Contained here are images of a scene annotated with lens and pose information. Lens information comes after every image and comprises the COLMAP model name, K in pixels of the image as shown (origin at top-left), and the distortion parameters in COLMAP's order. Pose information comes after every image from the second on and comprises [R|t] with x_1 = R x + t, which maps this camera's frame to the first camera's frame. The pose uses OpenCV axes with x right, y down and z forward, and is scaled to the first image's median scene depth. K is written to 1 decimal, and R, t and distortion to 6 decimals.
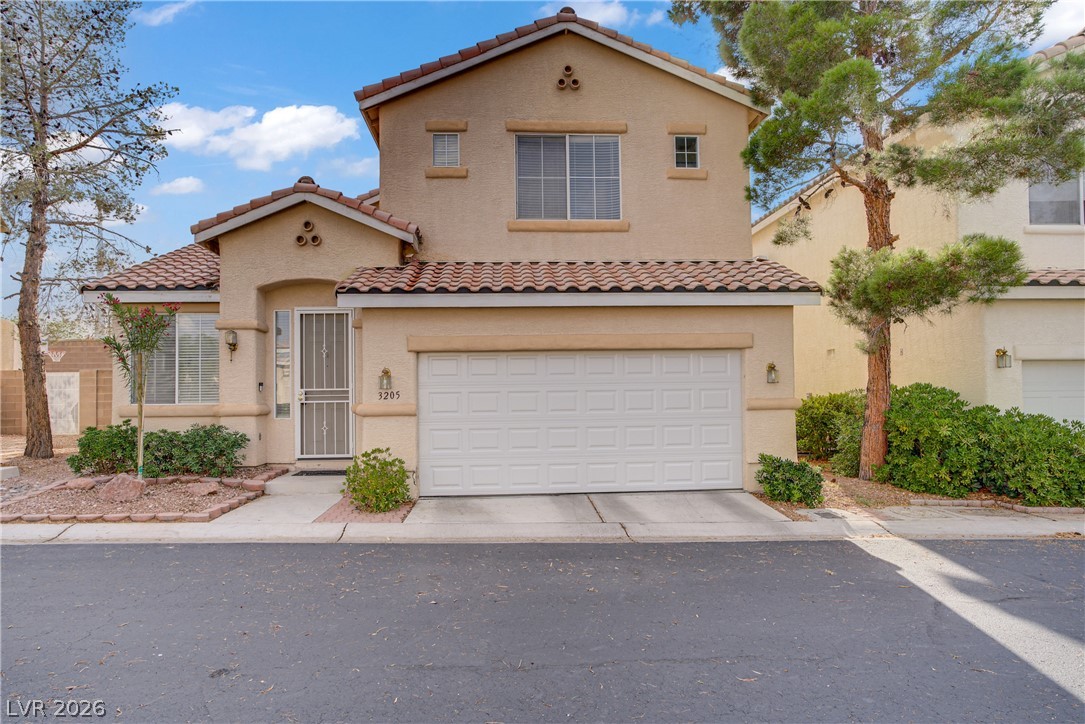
lens RADIAL K [[656.9, 0, 538.9], [0, 656.9, 370.8], [0, 0, 1]] dist [-0.030884, 0.031442]
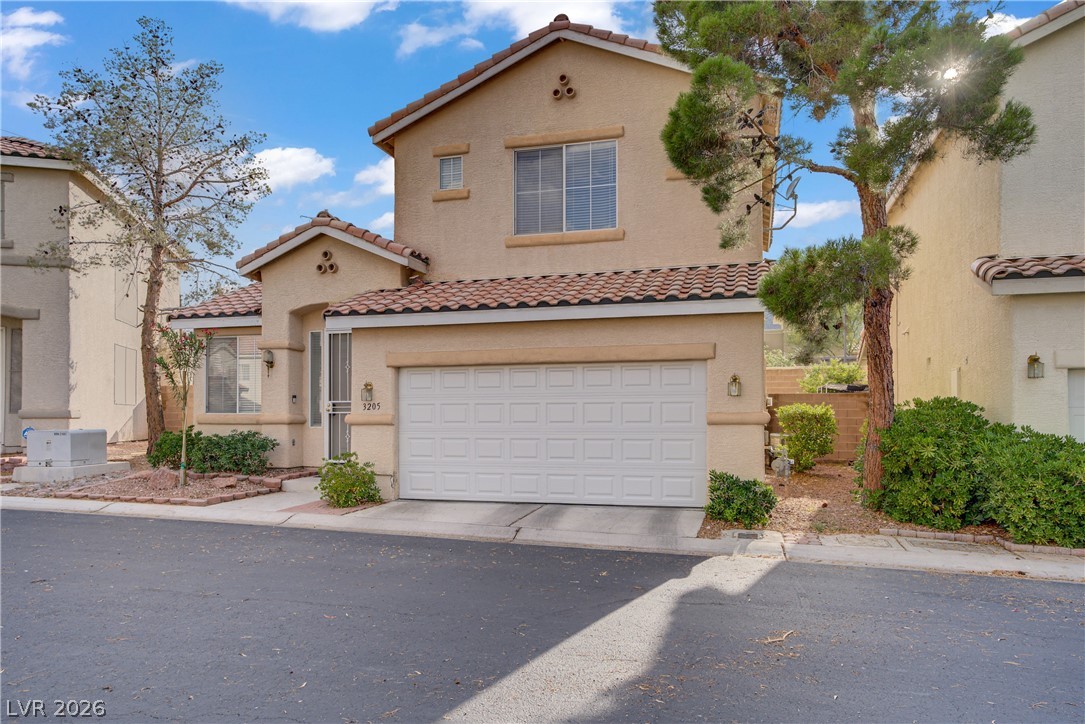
lens RADIAL K [[751.3, 0, 543.0], [0, 751.3, 399.5], [0, 0, 1]] dist [0.005946, 0.002193]
pose [[0.943238, 0.003332, -0.332102, 0.423795], [0.002702, 0.999840, 0.017708, 0.003589], [0.332107, -0.017601, 0.943077, -0.096089]]
